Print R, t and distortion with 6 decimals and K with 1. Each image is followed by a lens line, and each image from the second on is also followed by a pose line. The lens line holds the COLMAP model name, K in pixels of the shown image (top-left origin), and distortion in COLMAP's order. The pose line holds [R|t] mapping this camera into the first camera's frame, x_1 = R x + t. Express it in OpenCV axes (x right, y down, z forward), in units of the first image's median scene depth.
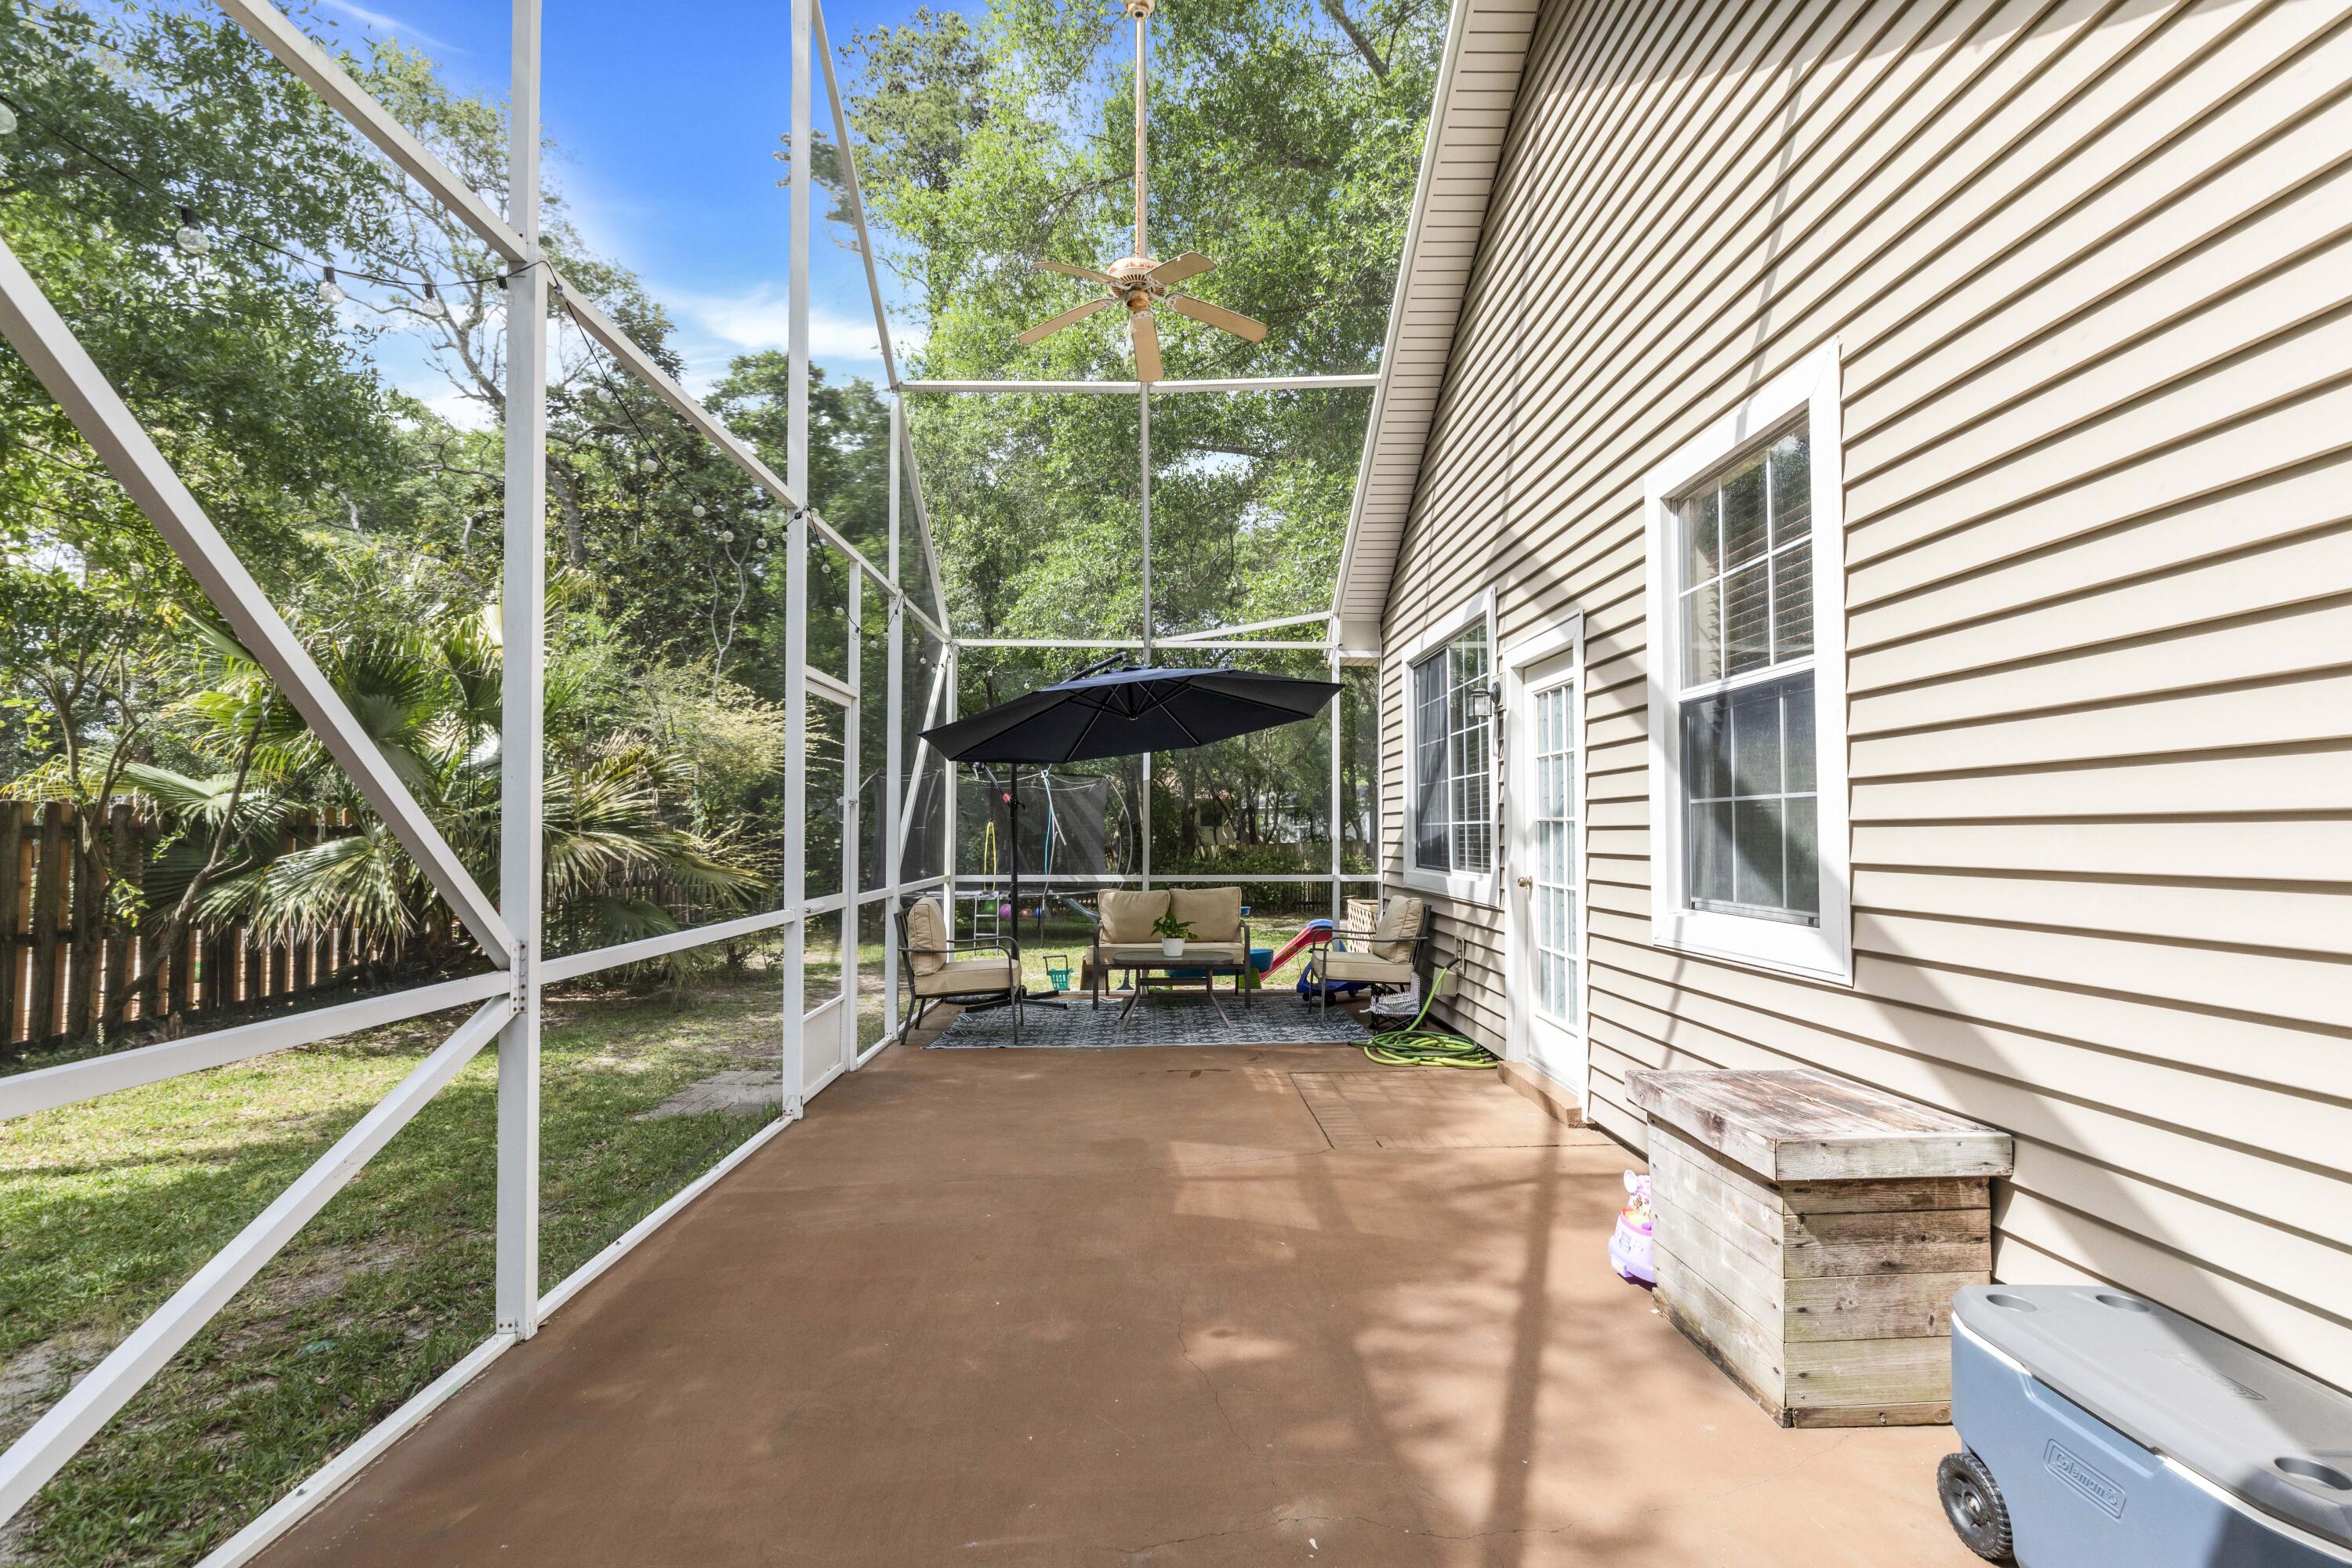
lens RADIAL K [[1071.0, 0, 1182.2], [0, 1071.0, 797.1], [0, 0, 1]] dist [0.003224, 0.000309]
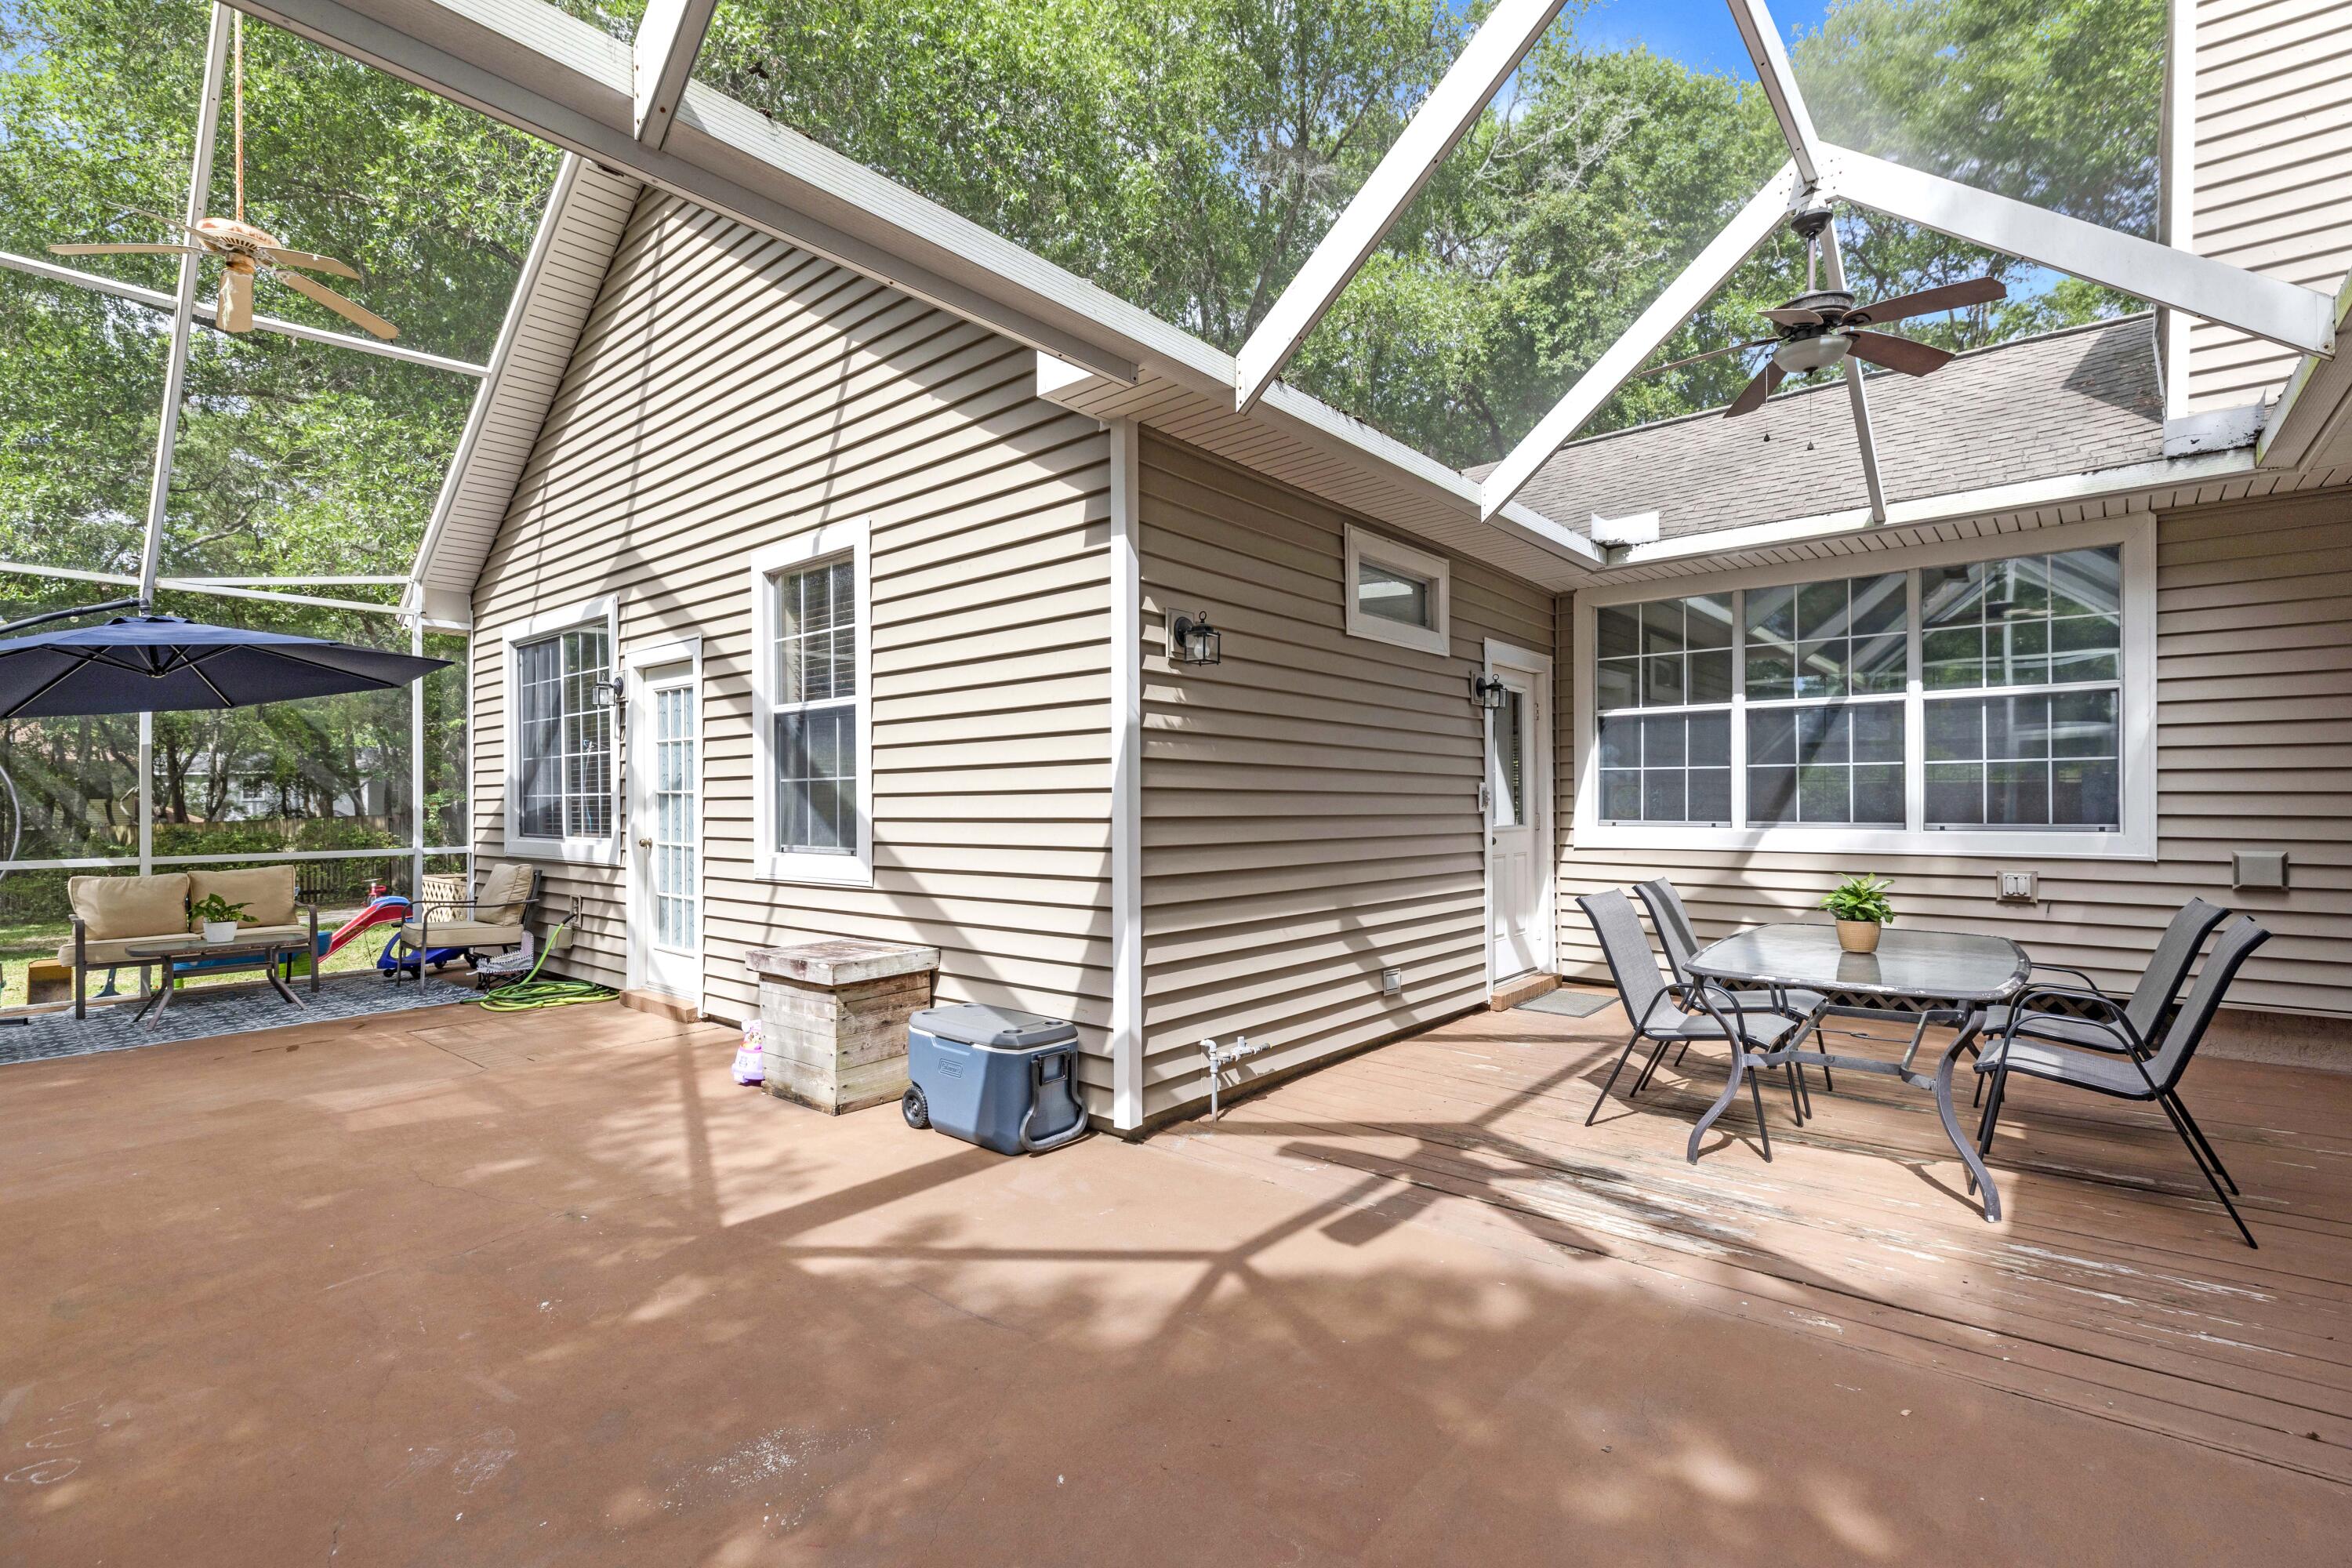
lens RADIAL K [[1071.0, 0, 1182.2], [0, 1071.0, 797.1], [0, 0, 1]] dist [0.003224, 0.000309]
pose [[0.679671, -0.004486, 0.733504, -0.226773], [-0.016080, 0.999650, 0.021013, -0.012372], [-0.733341, -0.026077, 0.679361, -0.399515]]
